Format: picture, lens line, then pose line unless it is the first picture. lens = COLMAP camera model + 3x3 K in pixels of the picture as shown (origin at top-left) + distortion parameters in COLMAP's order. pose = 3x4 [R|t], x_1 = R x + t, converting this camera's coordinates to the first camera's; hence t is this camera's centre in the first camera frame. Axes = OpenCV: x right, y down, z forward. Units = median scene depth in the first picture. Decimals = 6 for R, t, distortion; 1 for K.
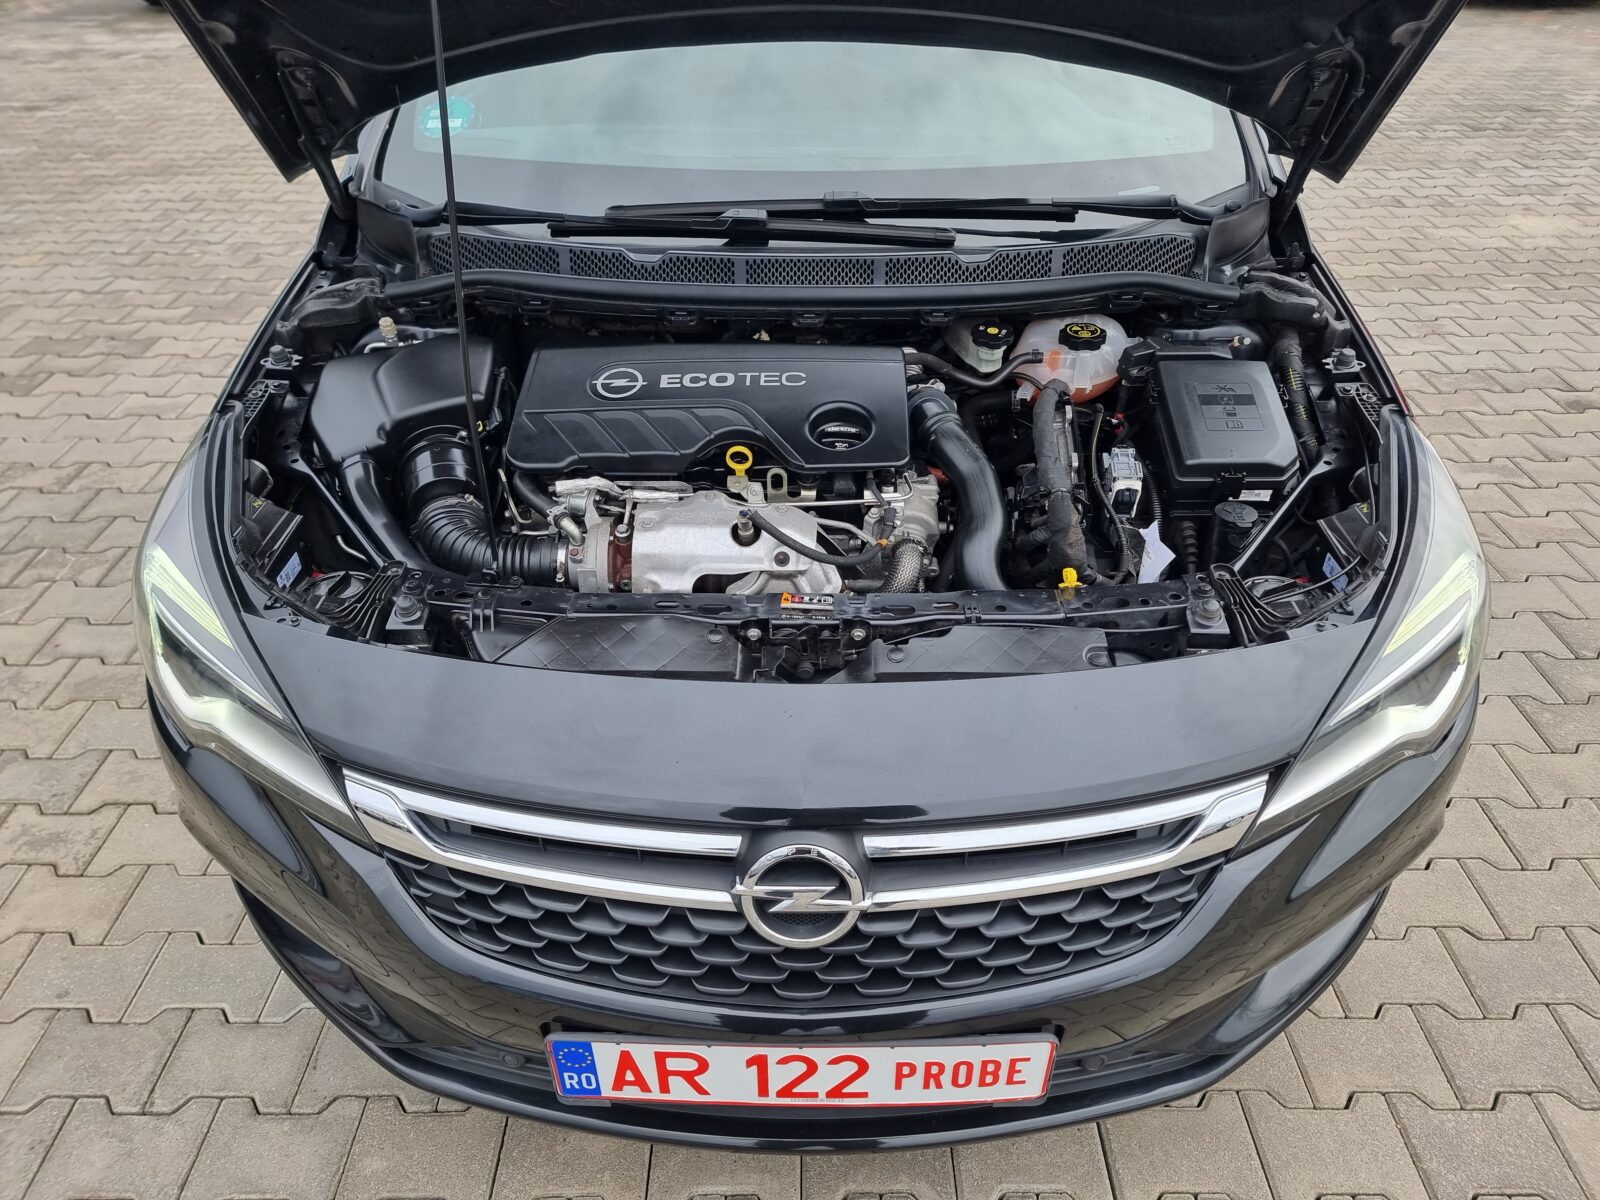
lens RADIAL K [[1137.2, 0, 805.2], [0, 1137.2, 620.8], [0, 0, 1]] dist [0.057319, -0.056918]
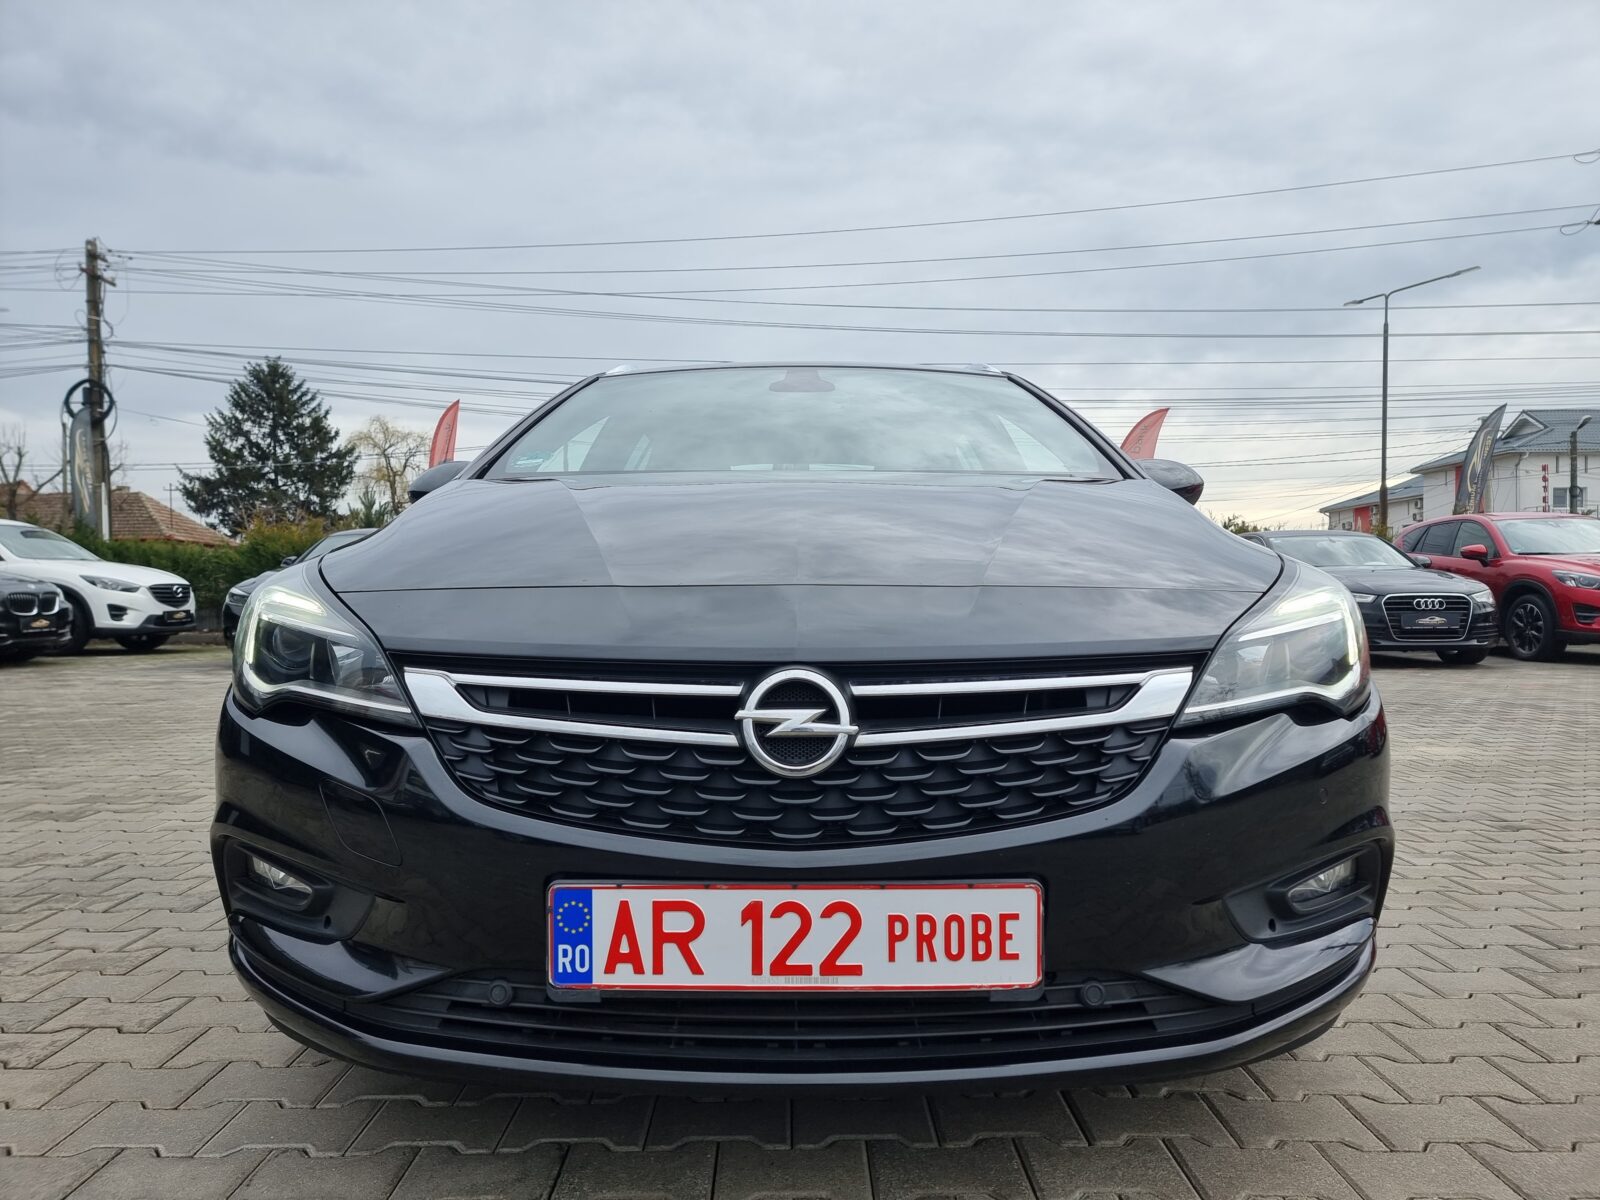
lens RADIAL K [[1116.4, 0, 800.0], [0, 1116.4, 600.0], [0, 0, 1]] dist [0.080024, -0.063660]
pose [[0.999983, 0.002876, 0.005079, -0.005011], [0.000548, 0.820047, -0.572295, 0.714713], [-0.005810, 0.572288, 0.820032, 0.015326]]
